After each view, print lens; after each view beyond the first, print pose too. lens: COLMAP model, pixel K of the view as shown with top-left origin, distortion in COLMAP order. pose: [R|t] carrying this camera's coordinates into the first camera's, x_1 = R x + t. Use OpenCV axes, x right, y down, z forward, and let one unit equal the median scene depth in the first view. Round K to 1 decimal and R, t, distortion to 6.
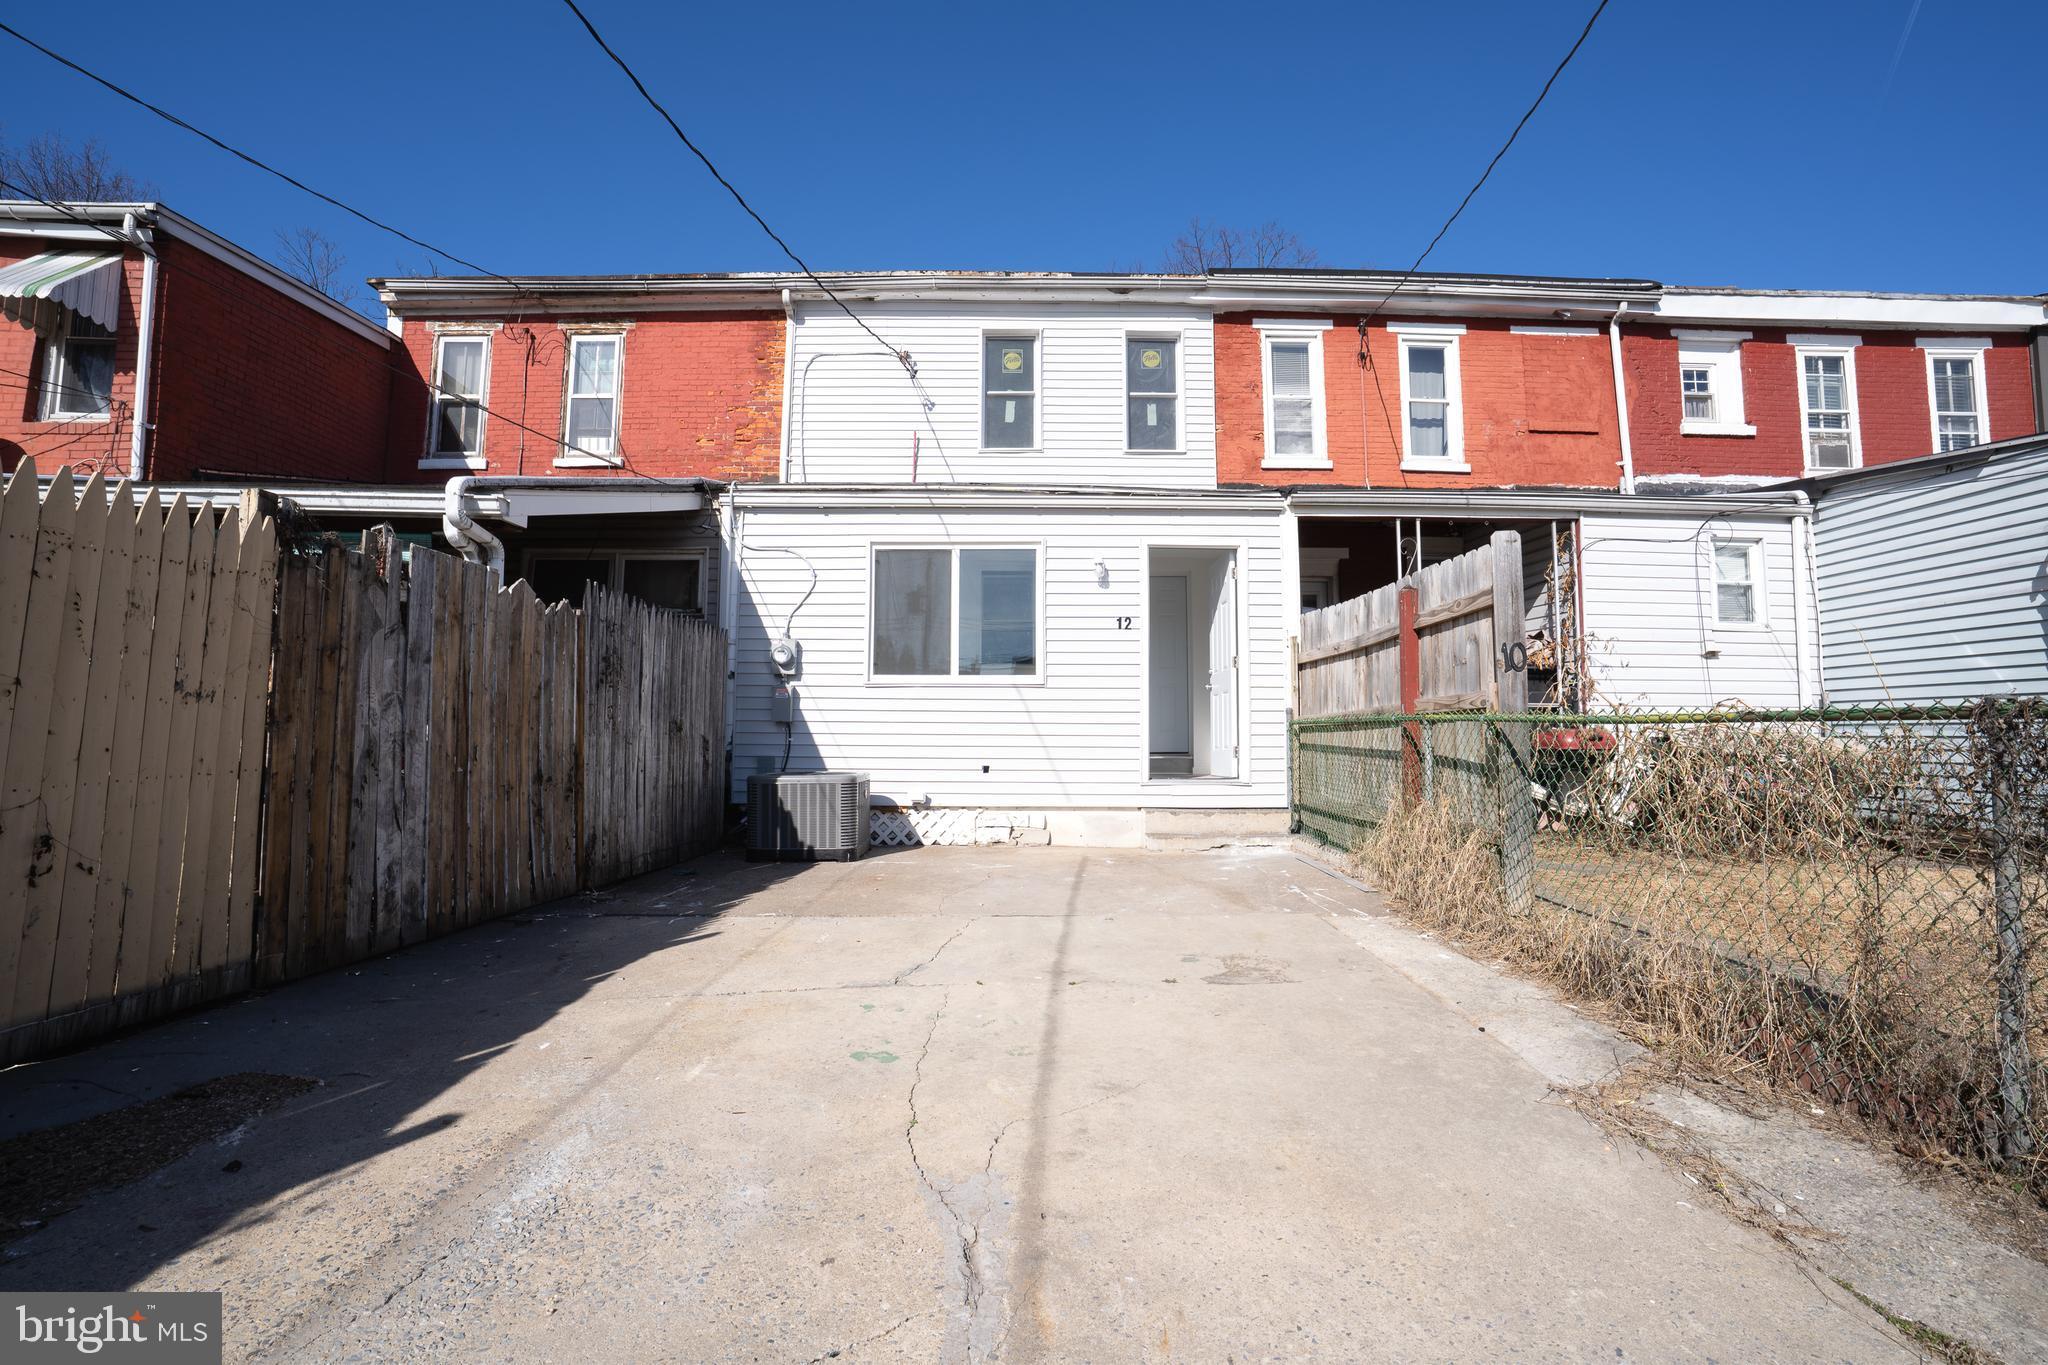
lens RADIAL K [[950.2, 0, 1037.5], [0, 950.2, 670.8], [0, 0, 1]] dist [-0.006412, 0.002168]
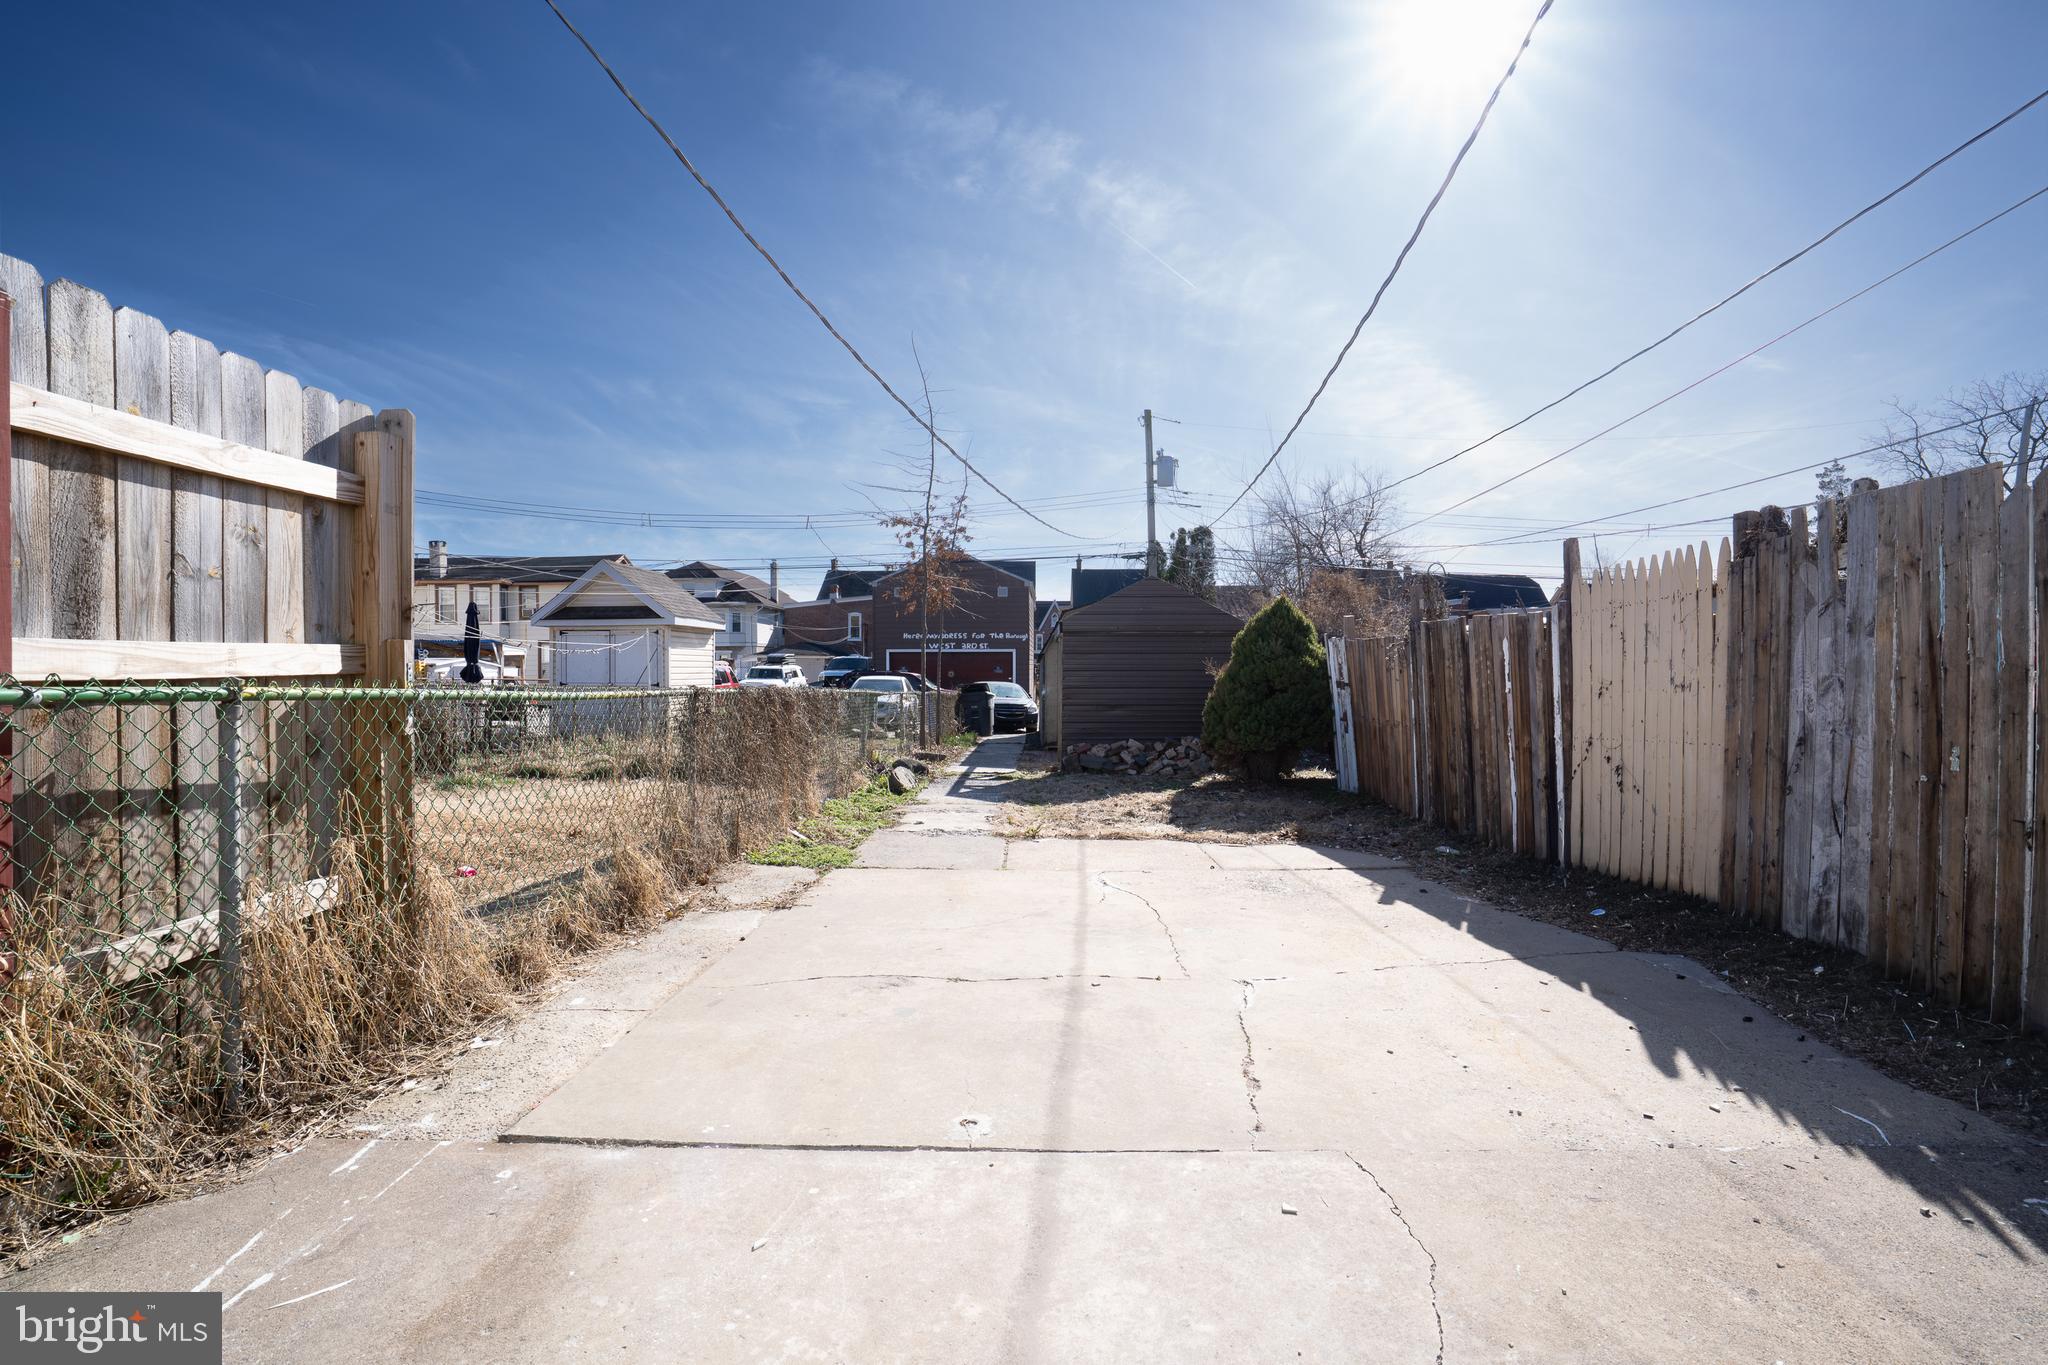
lens RADIAL K [[950.2, 0, 1037.5], [0, 950.2, 670.8], [0, 0, 1]] dist [-0.006412, 0.002168]
pose [[-0.999909, 0.005564, 0.012287, 0.022701], [0.004618, 0.997121, -0.075688, 0.042123], [-0.012673, -0.075624, -0.997056, 0.972546]]
